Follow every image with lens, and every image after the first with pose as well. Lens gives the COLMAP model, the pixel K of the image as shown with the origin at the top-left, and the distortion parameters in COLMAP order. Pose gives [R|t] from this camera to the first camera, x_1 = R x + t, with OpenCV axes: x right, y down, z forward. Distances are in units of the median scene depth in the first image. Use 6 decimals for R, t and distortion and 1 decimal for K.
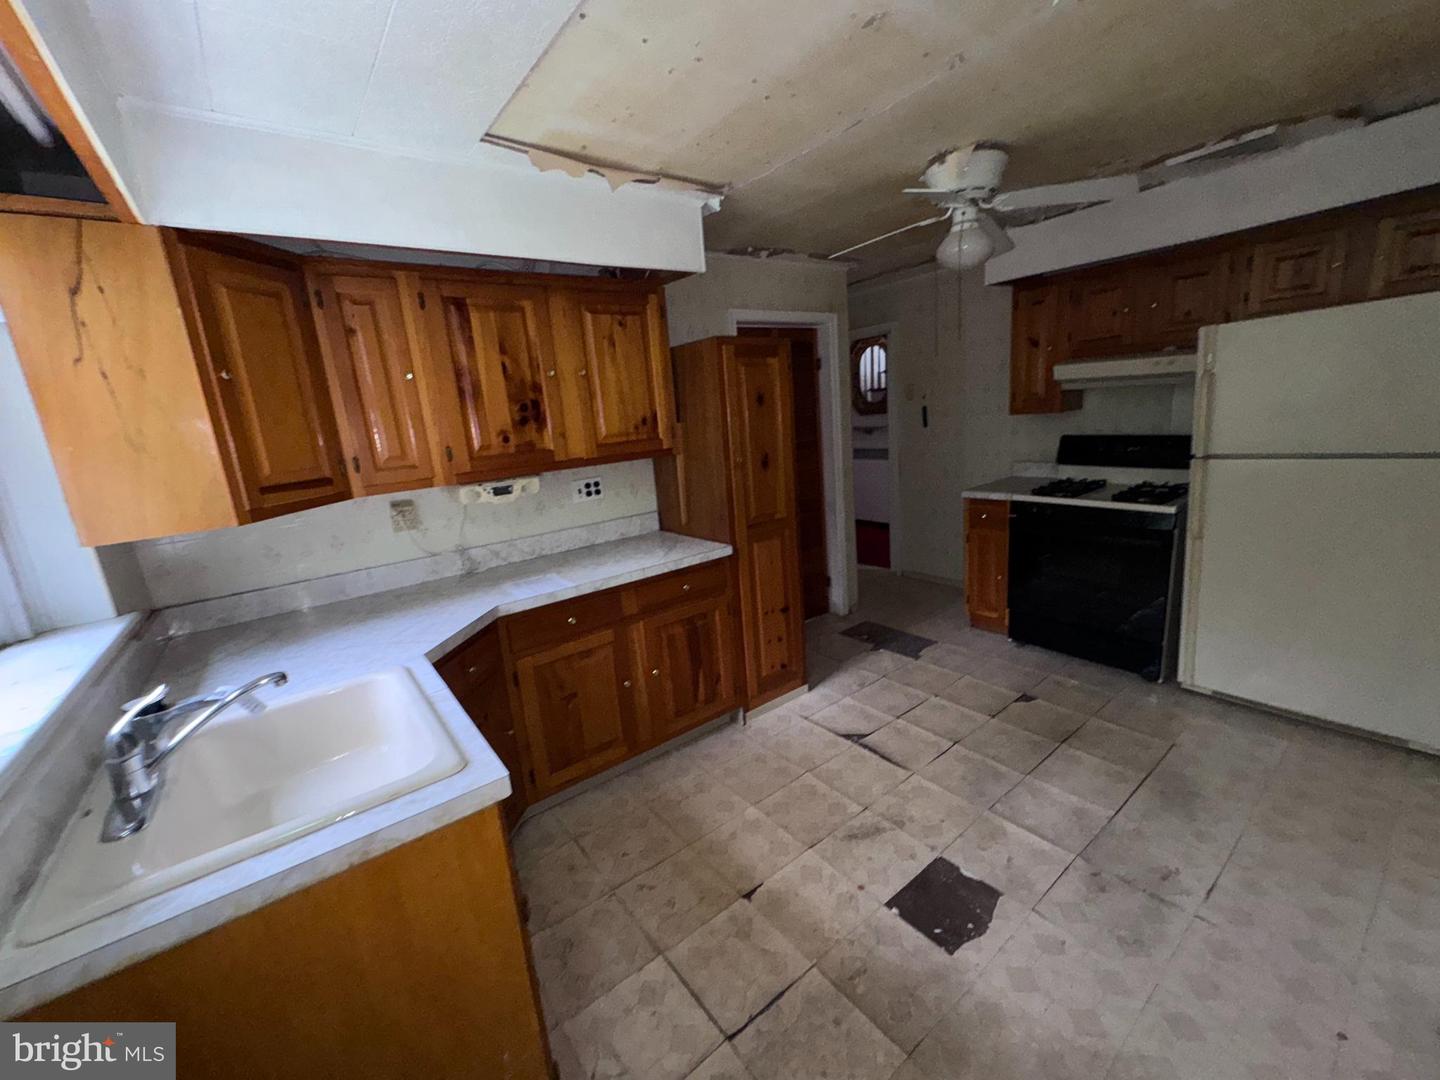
lens RADIAL K [[584.0, 0, 718.3], [0, 584.0, 540.5], [0, 0, 1]] dist [-0.001936, 0.000202]
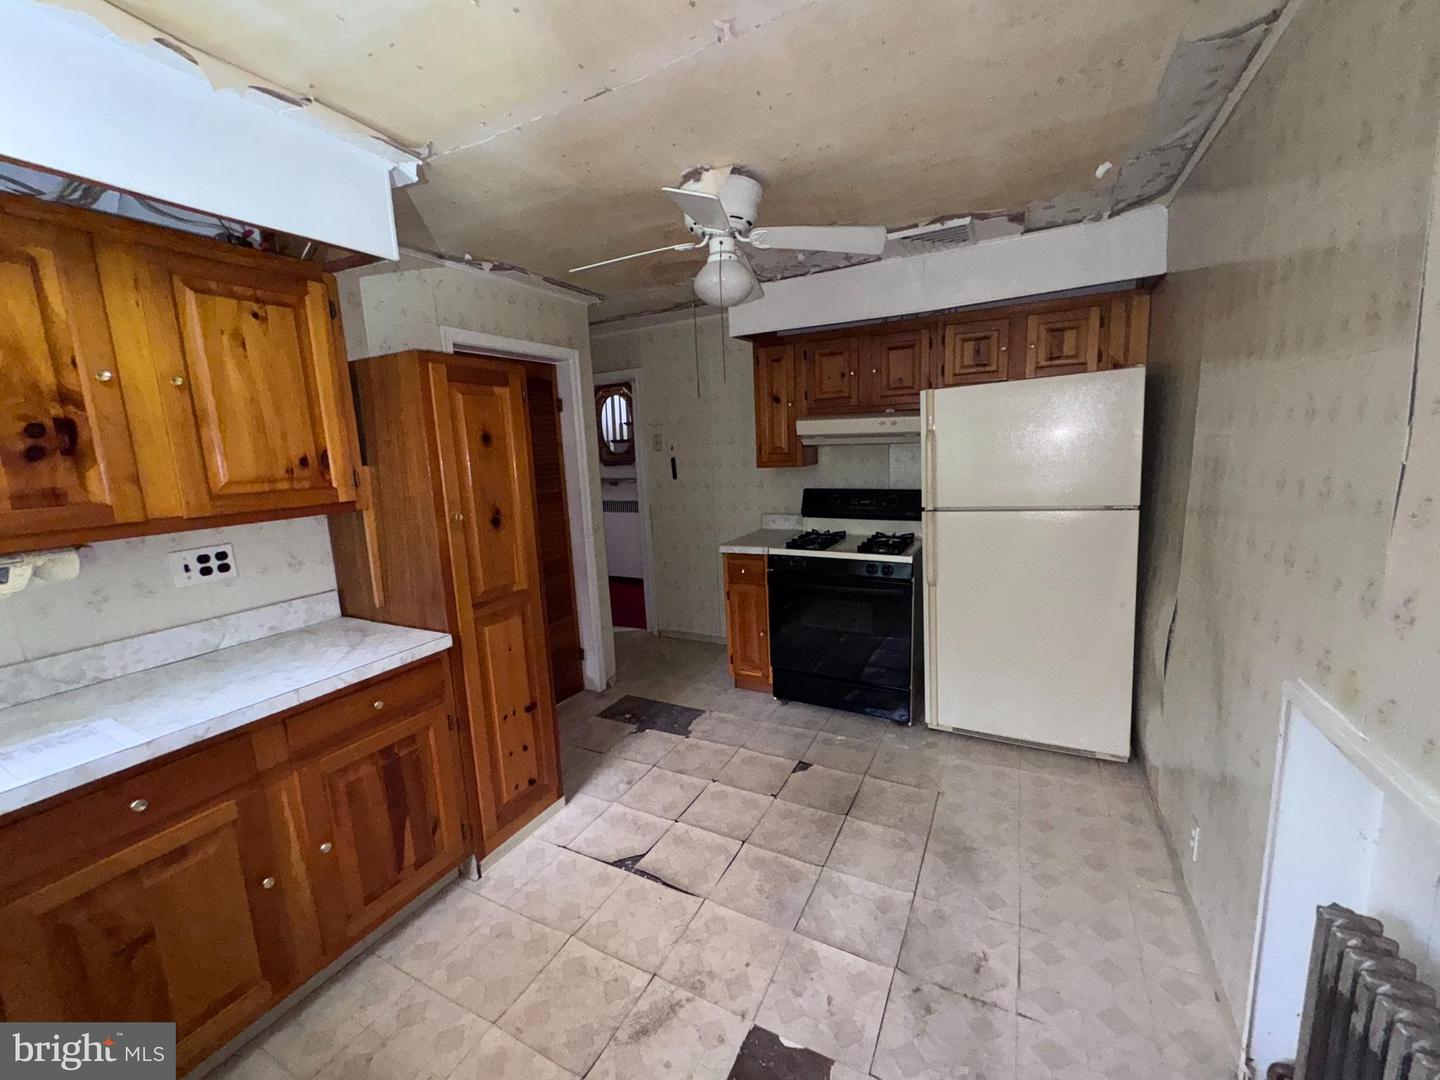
lens RADIAL K [[584.0, 0, 718.3], [0, 584.0, 540.5], [0, 0, 1]] dist [-0.001936, 0.000202]
pose [[0.907391, -0.026866, 0.419427, 0.023385], [0.063104, 0.995351, -0.072763, -0.033783], [-0.415522, 0.092492, 0.904868, 0.194813]]
